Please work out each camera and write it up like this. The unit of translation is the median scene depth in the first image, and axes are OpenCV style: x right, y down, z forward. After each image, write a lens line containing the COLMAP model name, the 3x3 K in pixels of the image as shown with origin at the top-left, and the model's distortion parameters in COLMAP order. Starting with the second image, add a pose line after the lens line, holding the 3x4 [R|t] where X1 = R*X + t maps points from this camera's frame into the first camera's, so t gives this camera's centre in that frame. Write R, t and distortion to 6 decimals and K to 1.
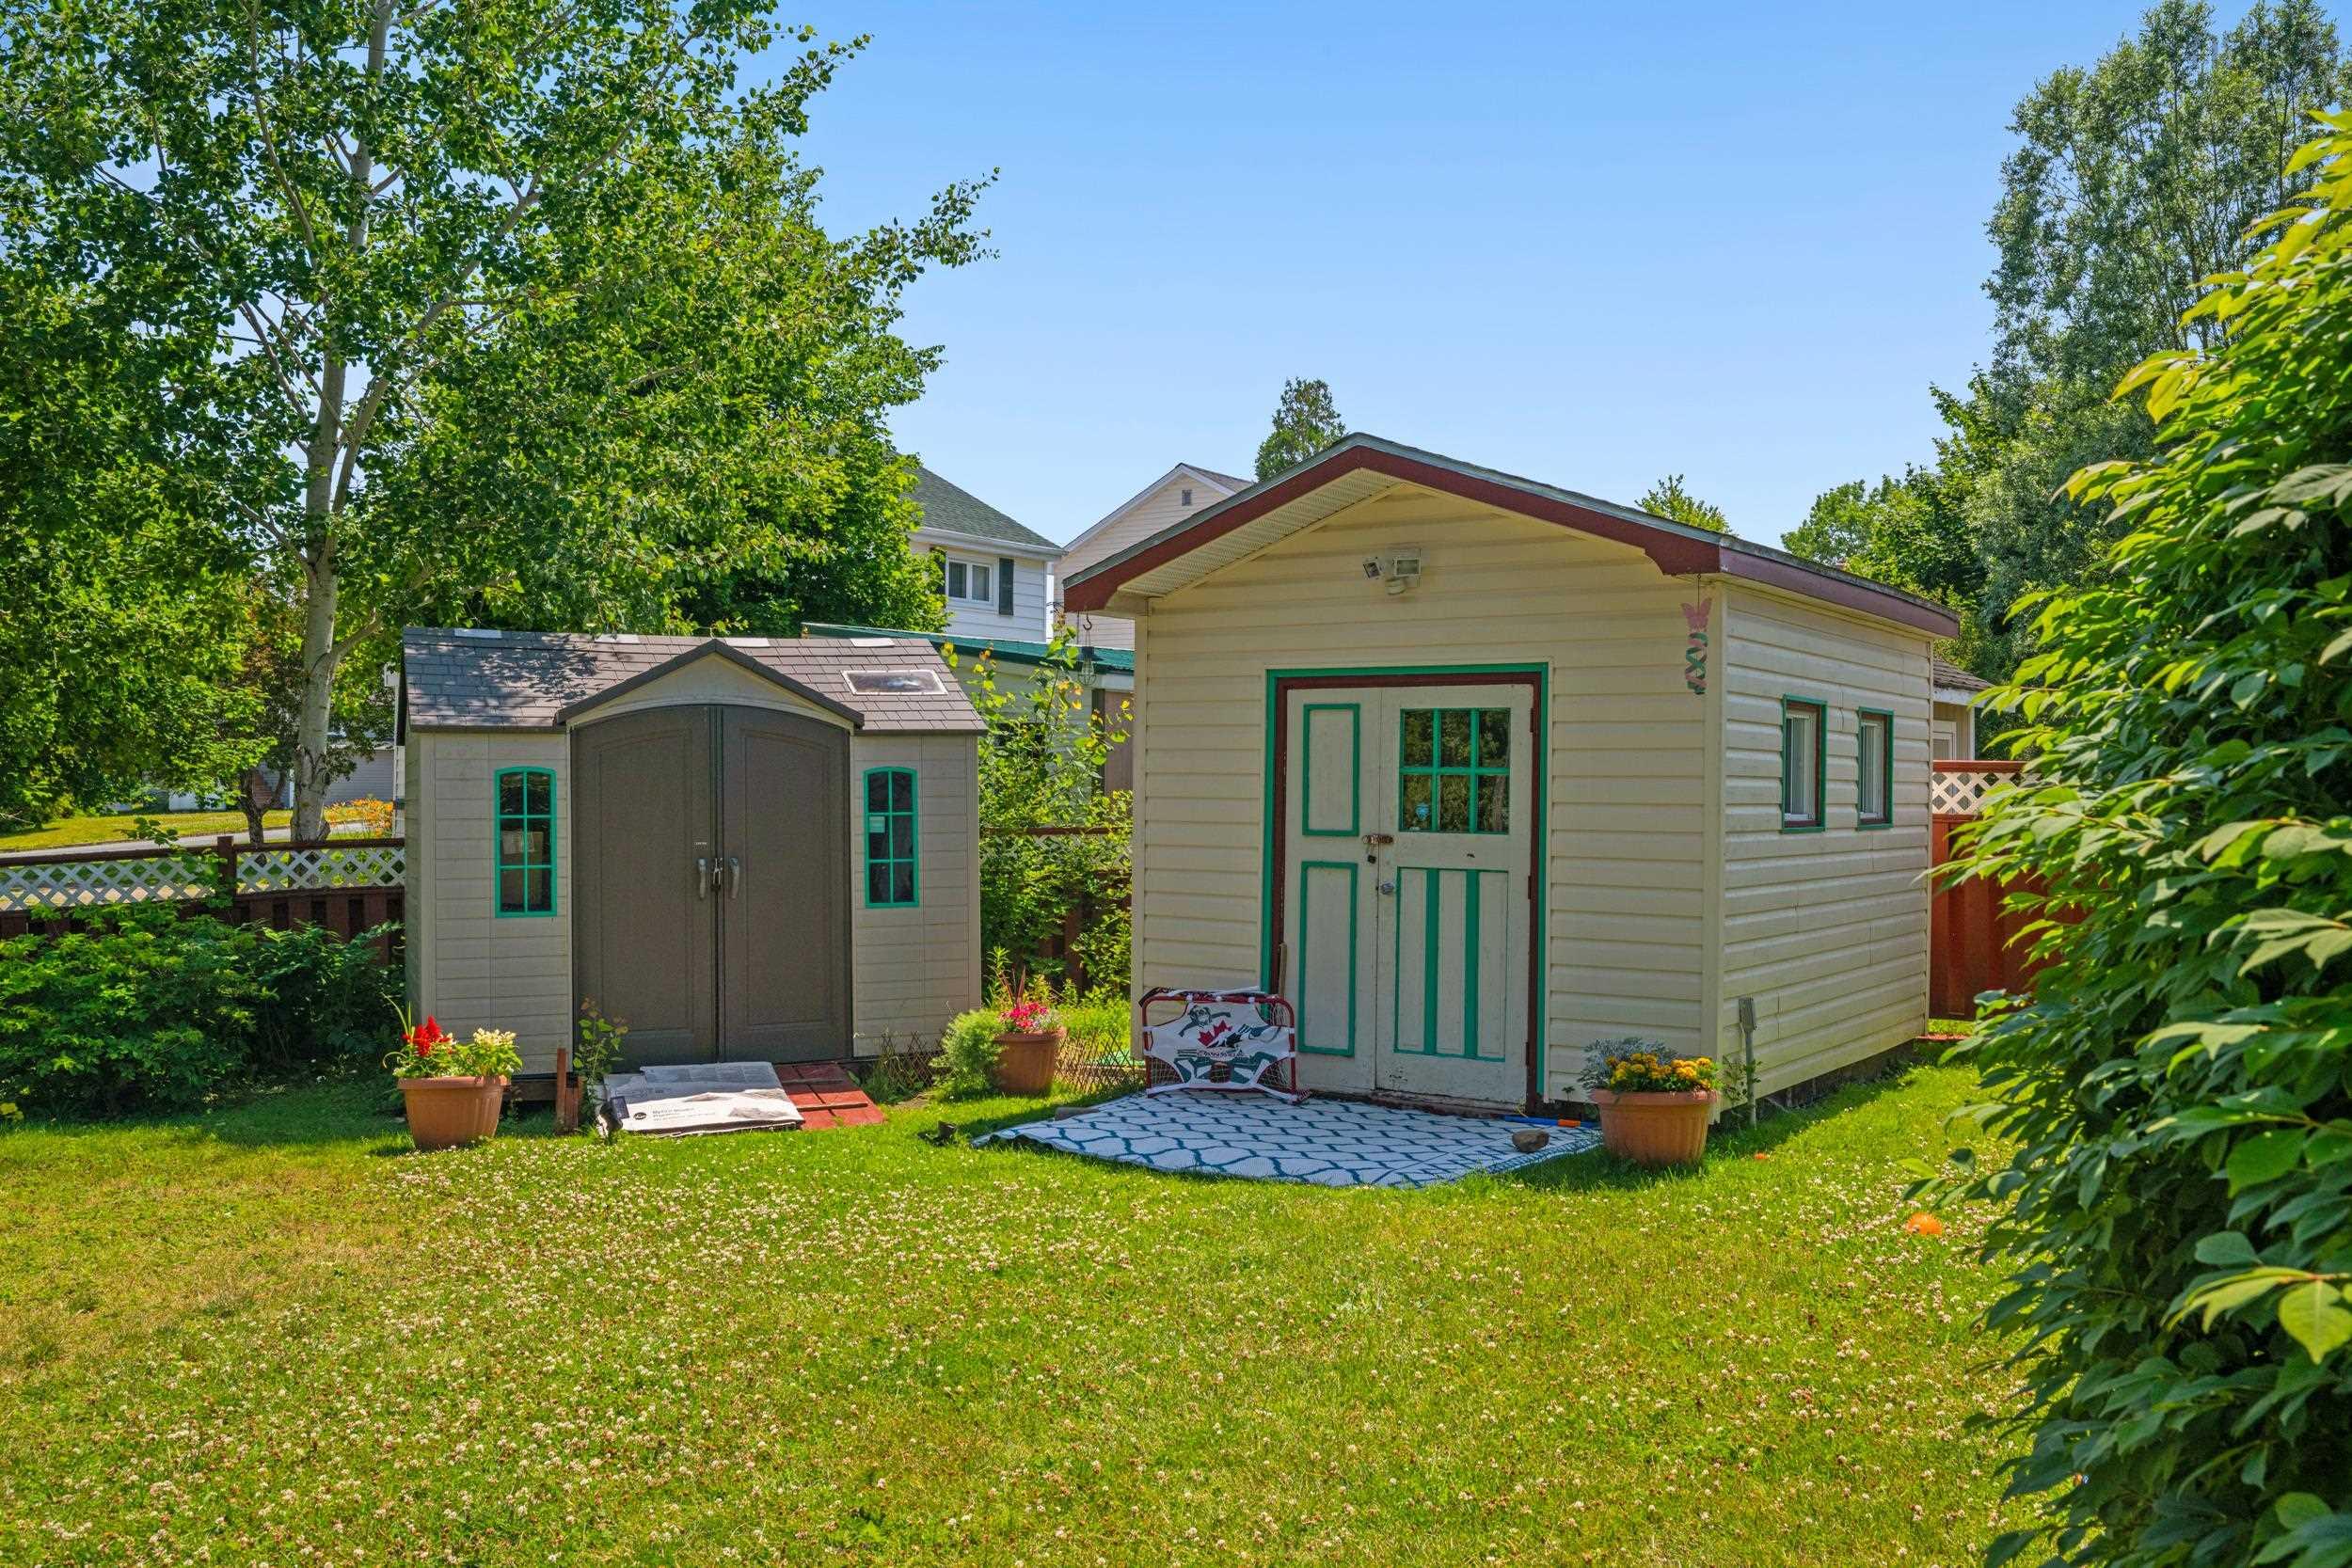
lens RADIAL K [[2017.2, 0, 1174.6], [0, 2017.2, 784.9], [0, 0, 1]] dist [-0.008274, 0.001025]
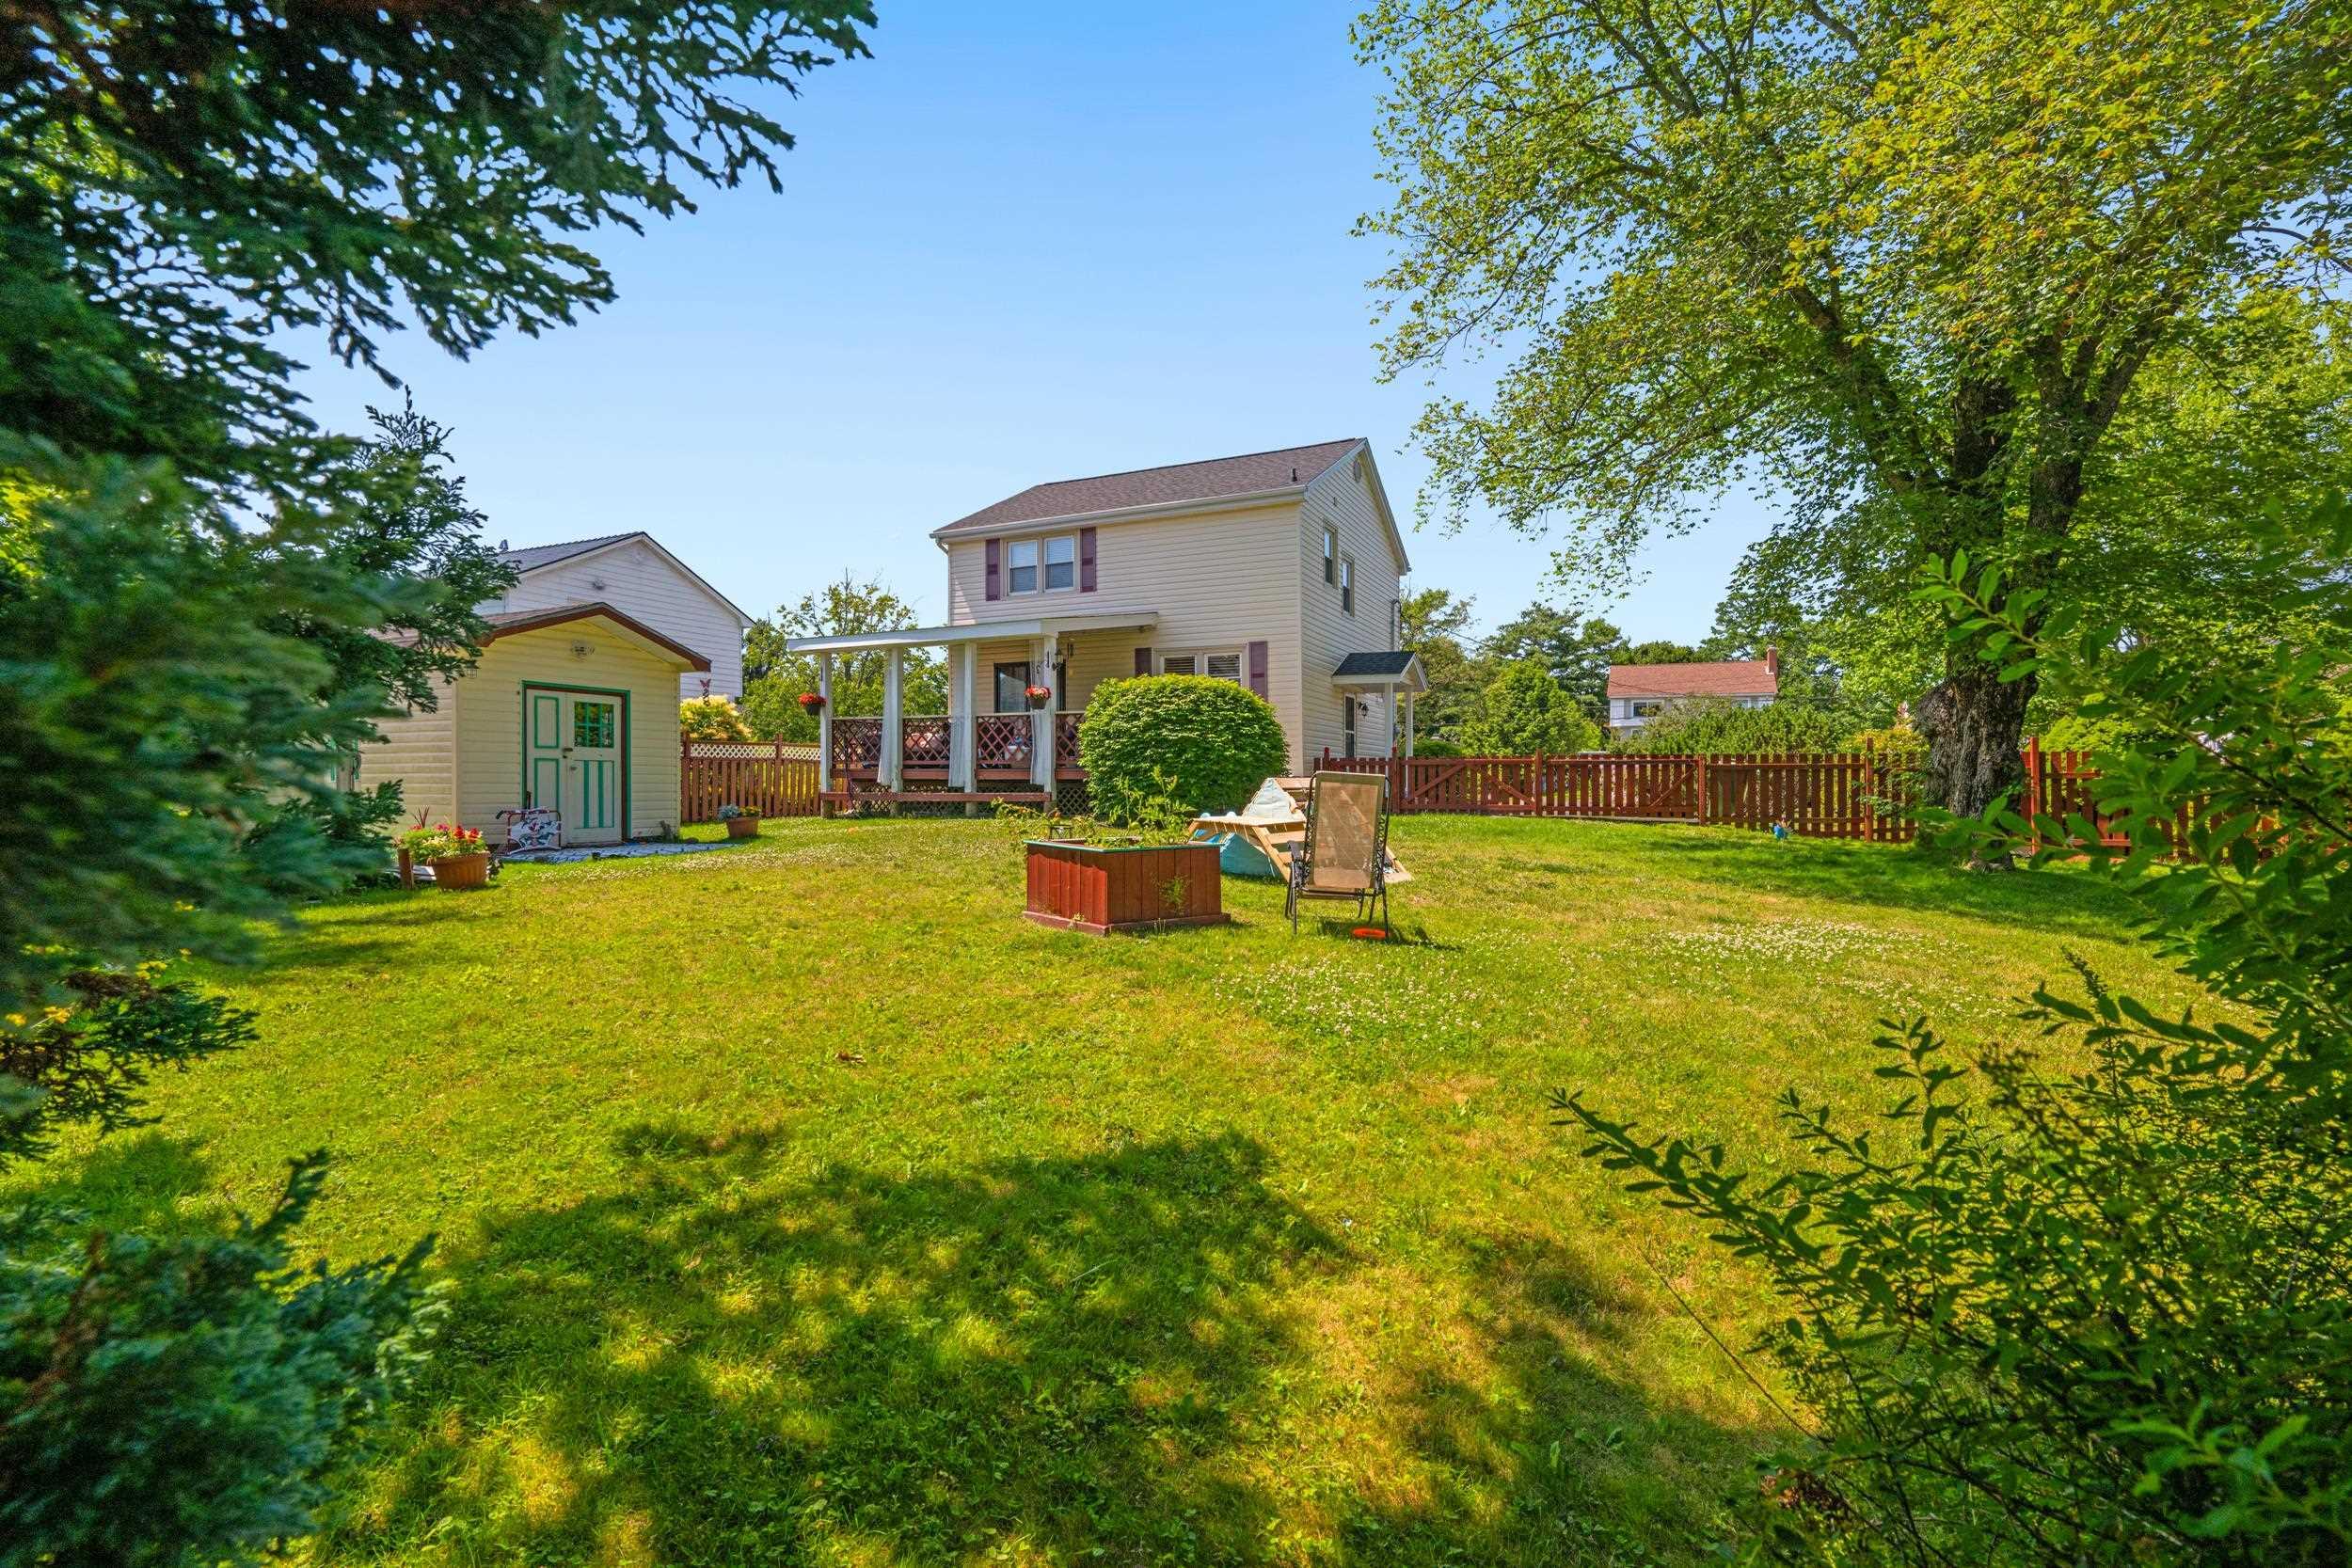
lens RADIAL K [[1019.7, 0, 1176.0], [0, 1019.7, 786.8], [0, 0, 1]] dist [-0.000409, 0.000062]
pose [[-0.196793, -0.006870, 0.980421, -1.291242], [0.008830, 0.999922, 0.008779, 0.066678], [-0.980405, 0.010385, -0.196717, 0.446731]]
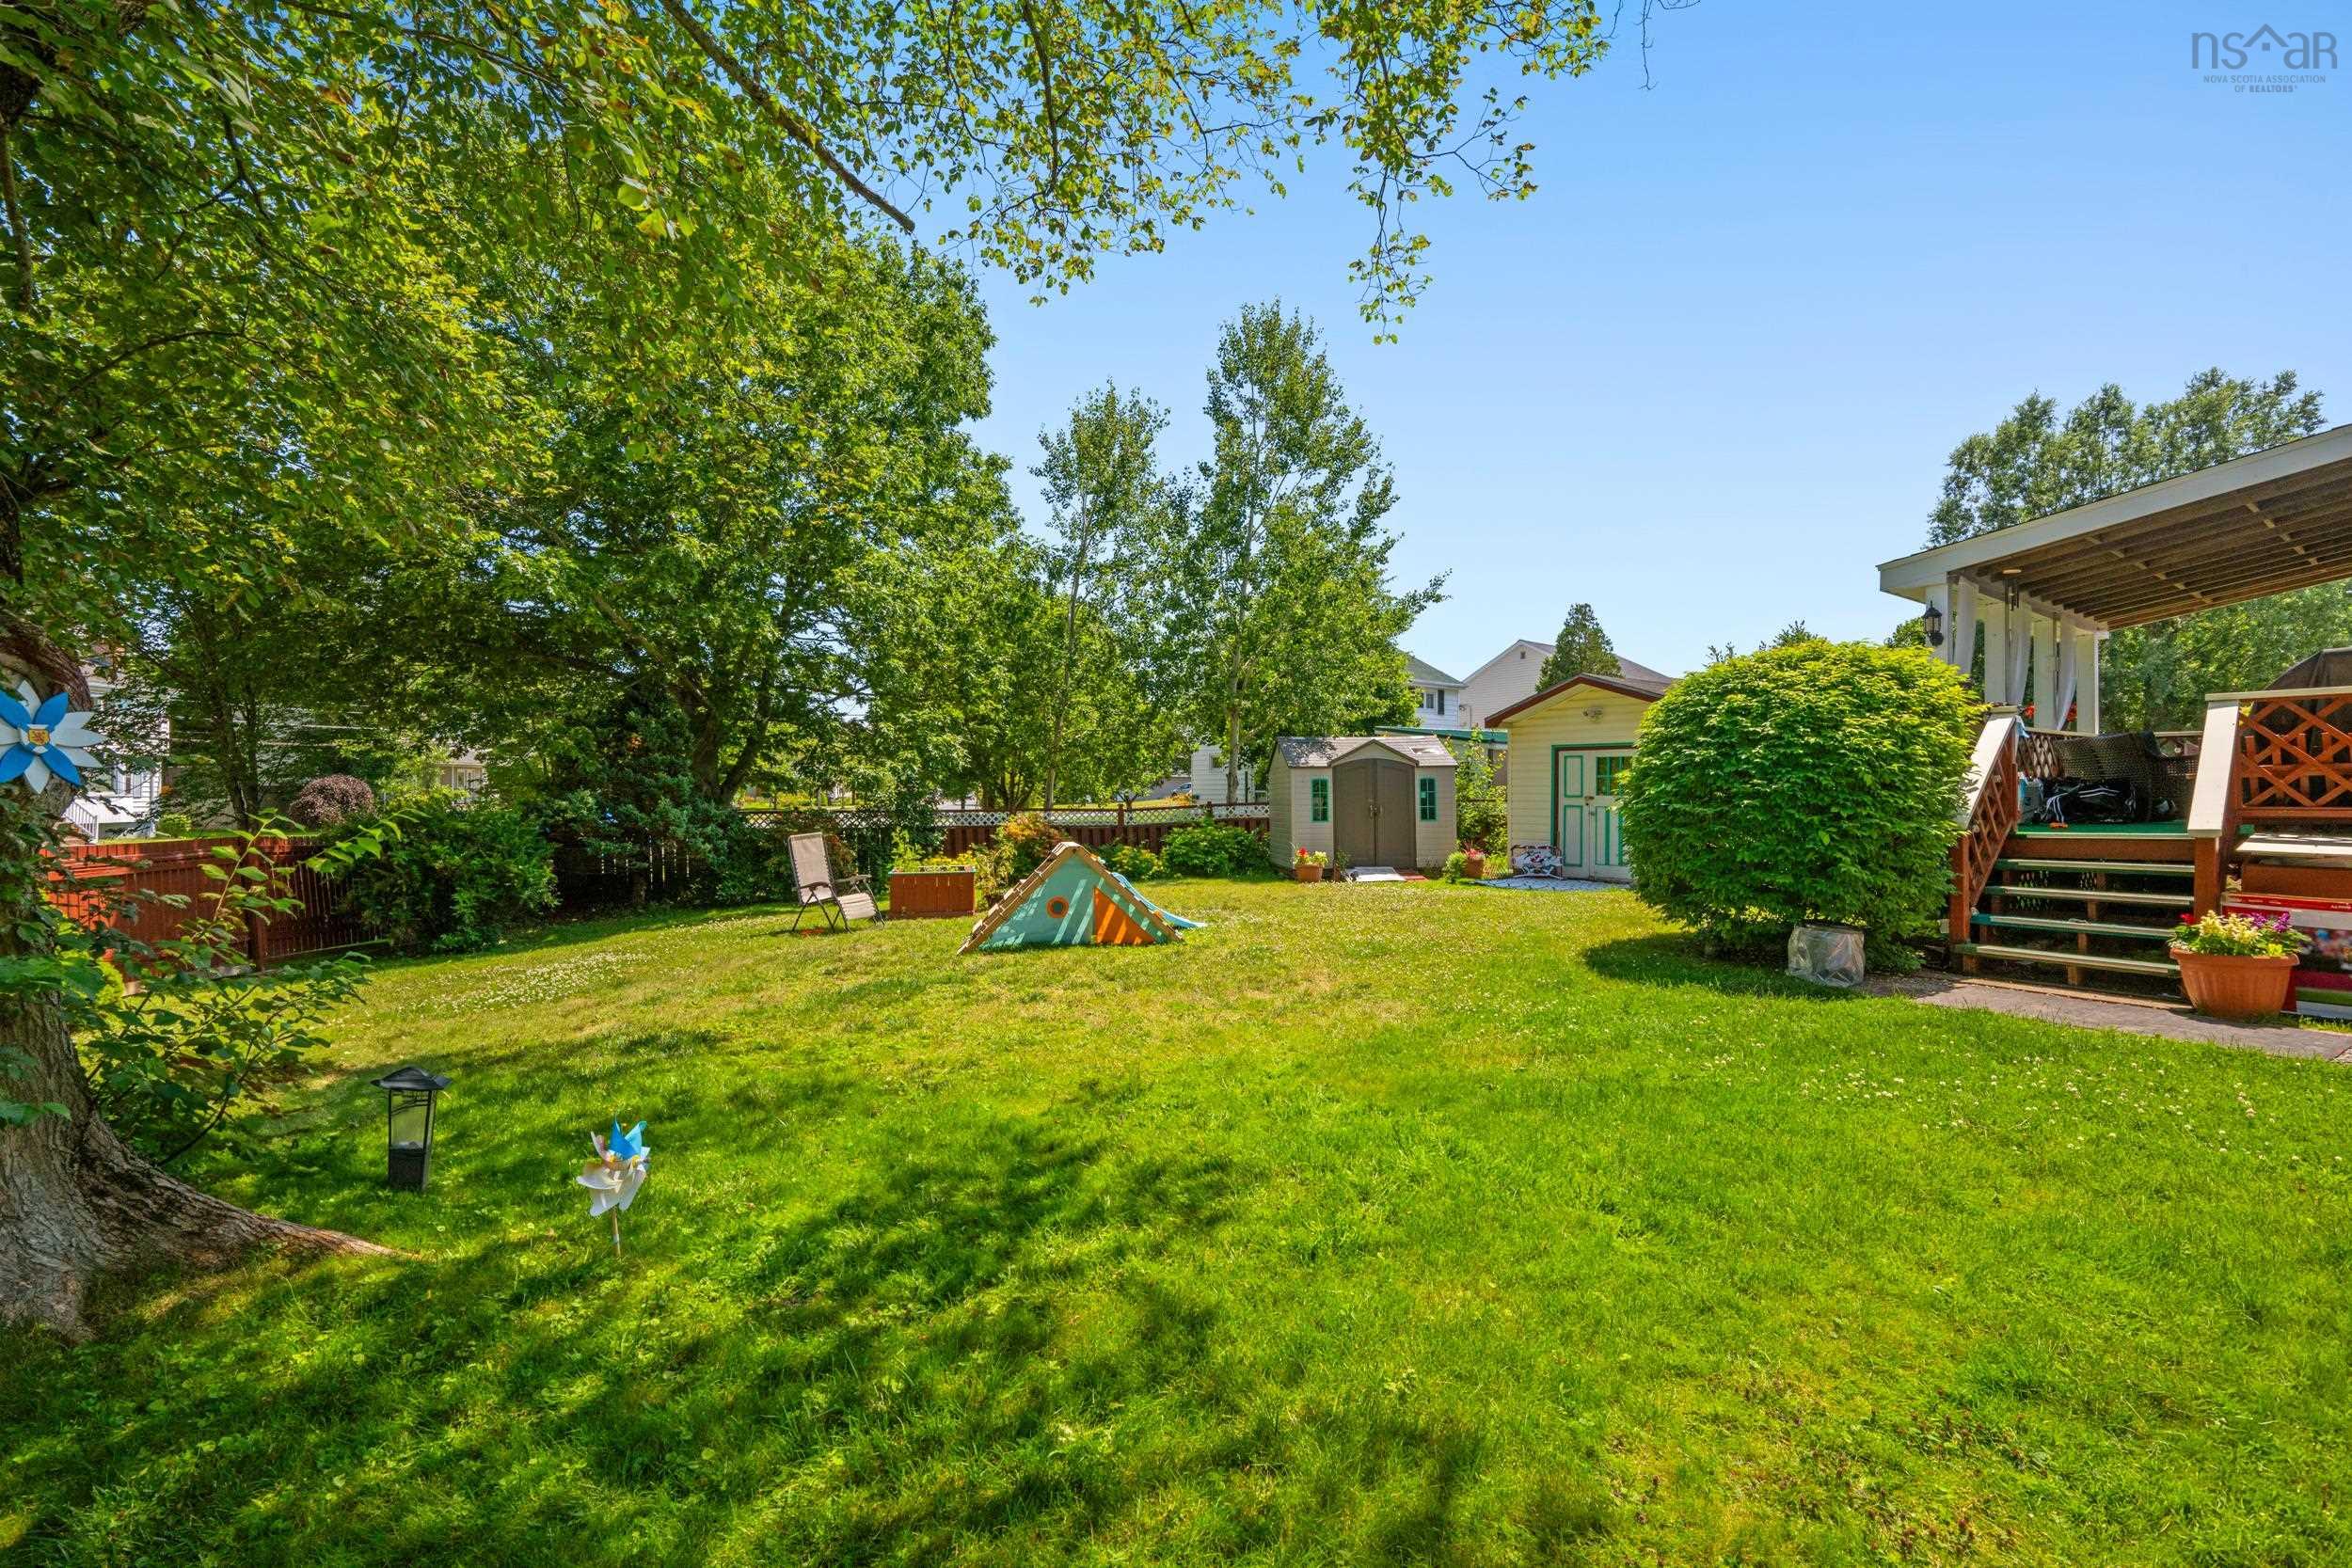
lens RADIAL K [[1019.7, 0, 1173.7], [0, 1019.7, 767.8], [0, 0, 1]] dist [-0.000409, 0.000062]
pose [[0.947388, -0.011923, -0.319866, -0.004832], [0.004087, 0.999675, -0.025156, 0.015788], [0.320062, 0.022525, 0.947129, -0.686246]]
